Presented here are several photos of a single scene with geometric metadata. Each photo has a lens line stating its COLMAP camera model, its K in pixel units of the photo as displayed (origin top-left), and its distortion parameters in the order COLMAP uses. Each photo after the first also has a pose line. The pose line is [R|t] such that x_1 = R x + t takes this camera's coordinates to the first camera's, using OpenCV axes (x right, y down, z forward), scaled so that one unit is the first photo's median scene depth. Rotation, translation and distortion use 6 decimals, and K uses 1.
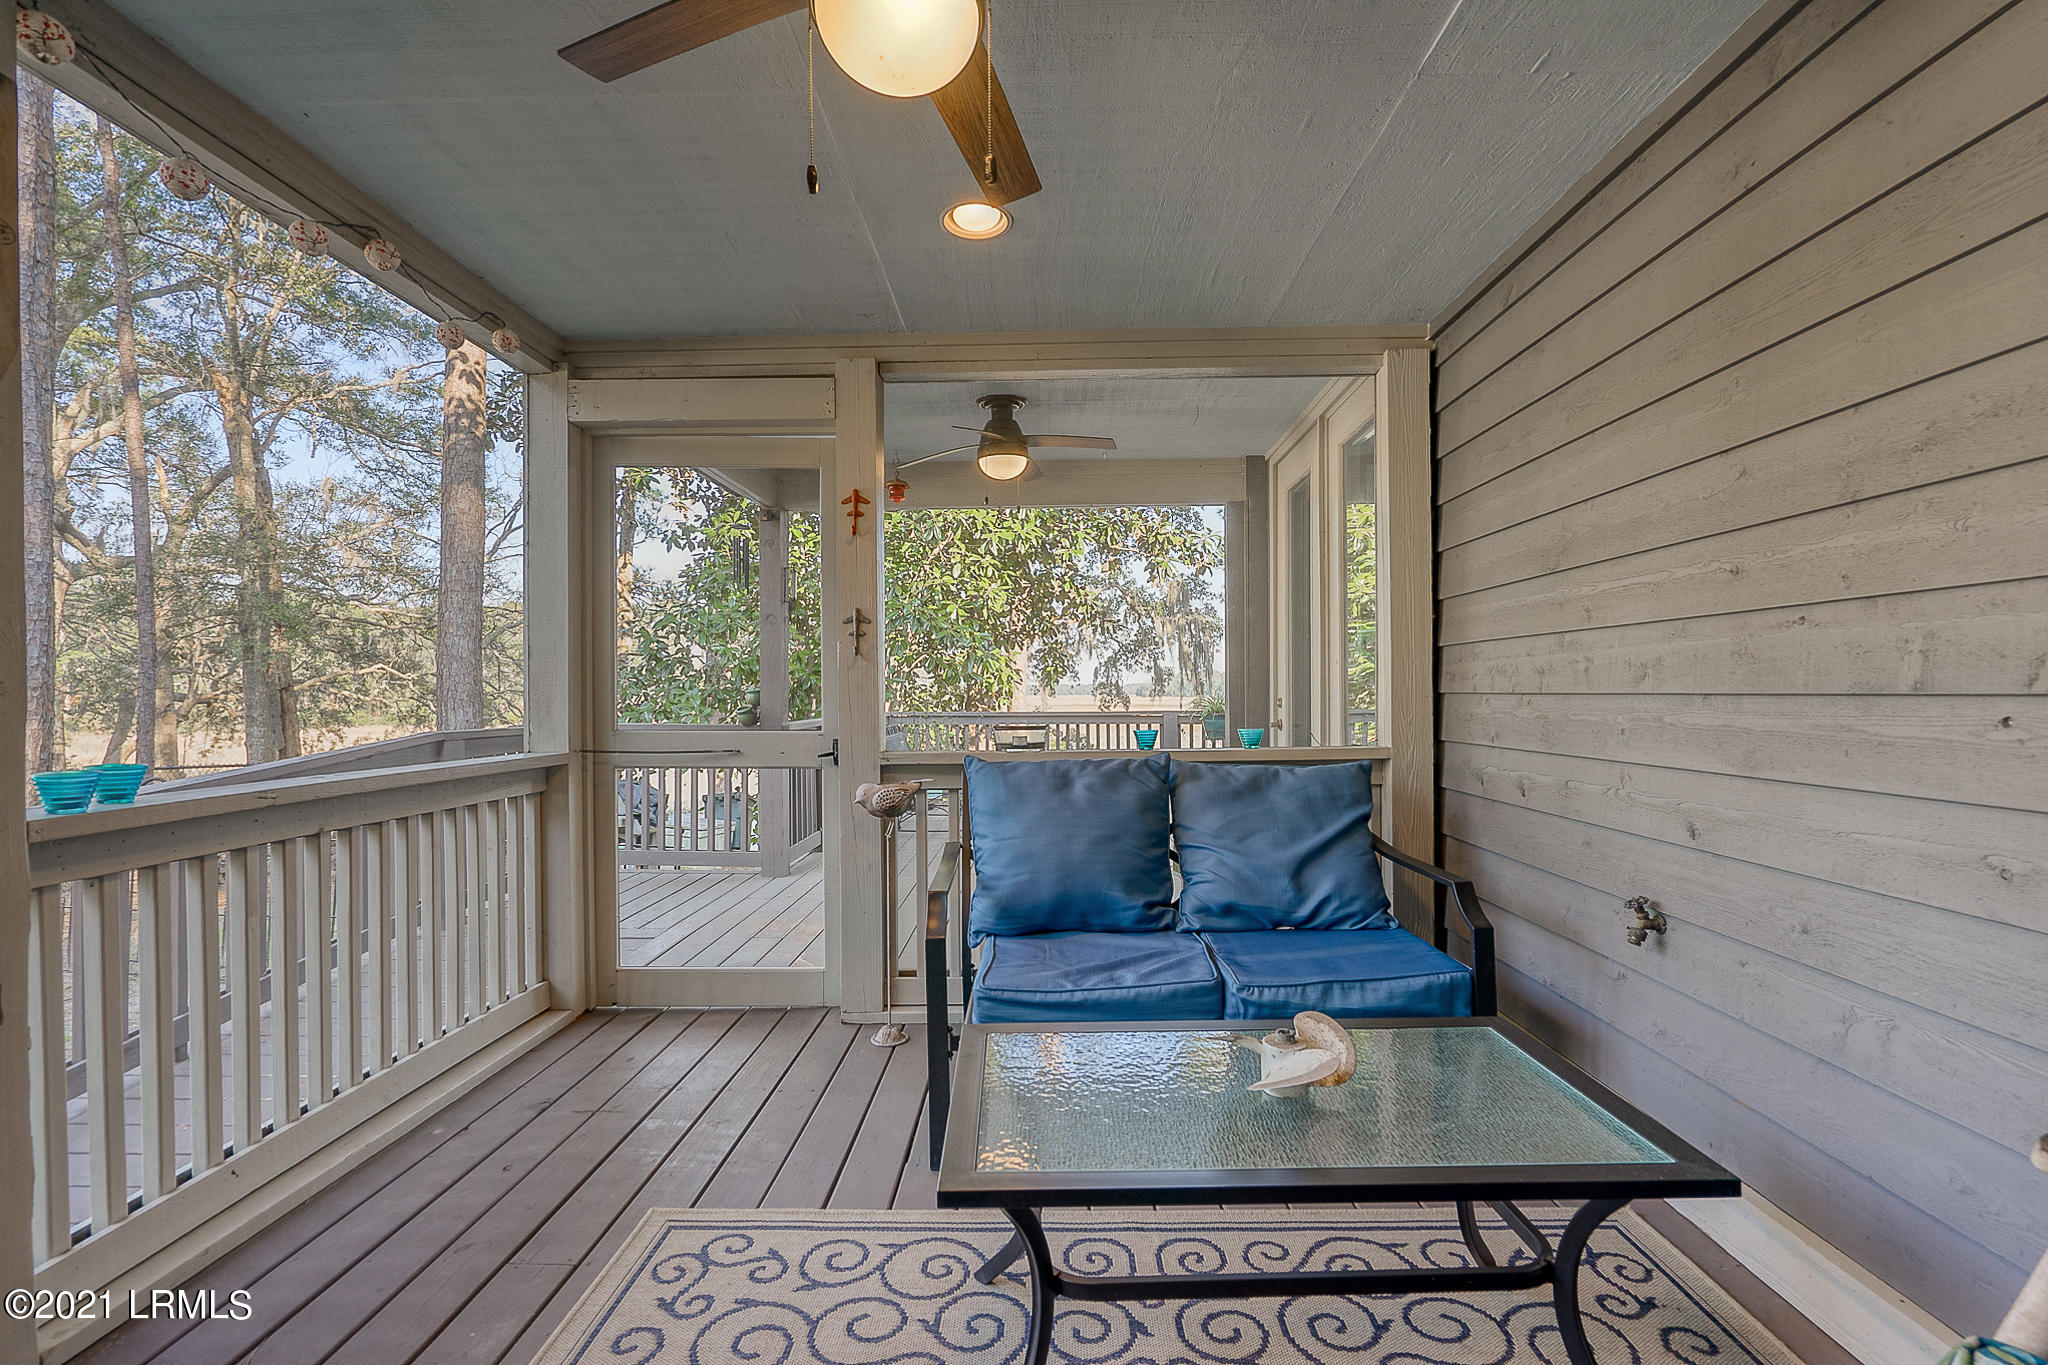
lens RADIAL K [[930.1, 0, 1020.4], [0, 930.1, 696.4], [0, 0, 1]] dist [0.001343, 0.000495]
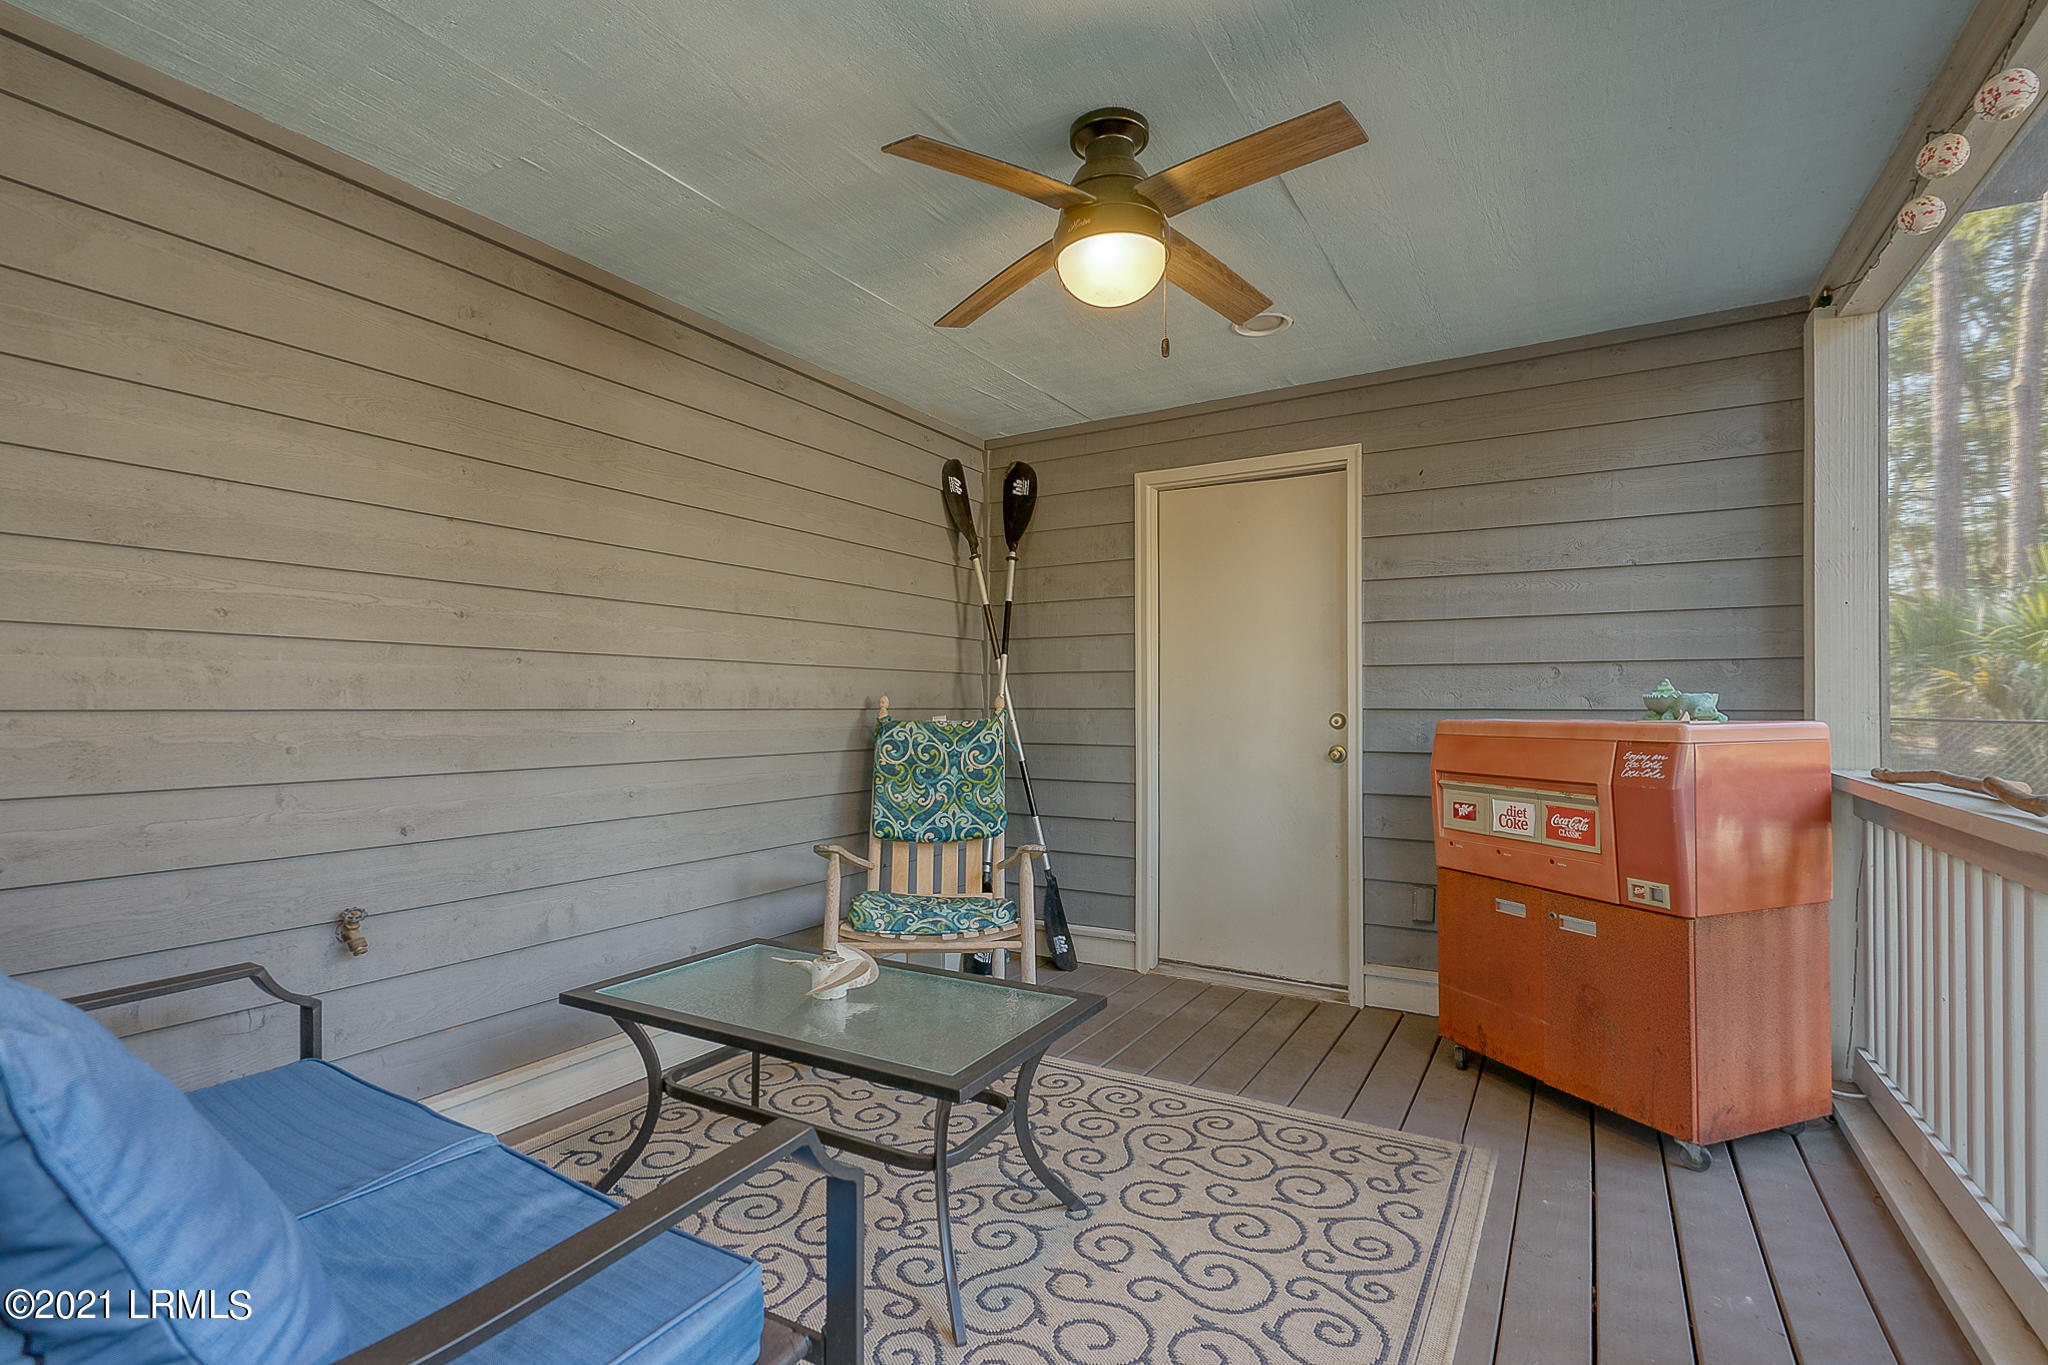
lens RADIAL K [[930.1, 0, 1017.2], [0, 930.1, 693.7], [0, 0, 1]] dist [0.001343, 0.000495]
pose [[-0.871333, 0.013830, 0.490498, -0.531040], [0.008330, 0.999876, -0.013395, -0.001031], [-0.490622, -0.007586, -0.871339, 1.719870]]
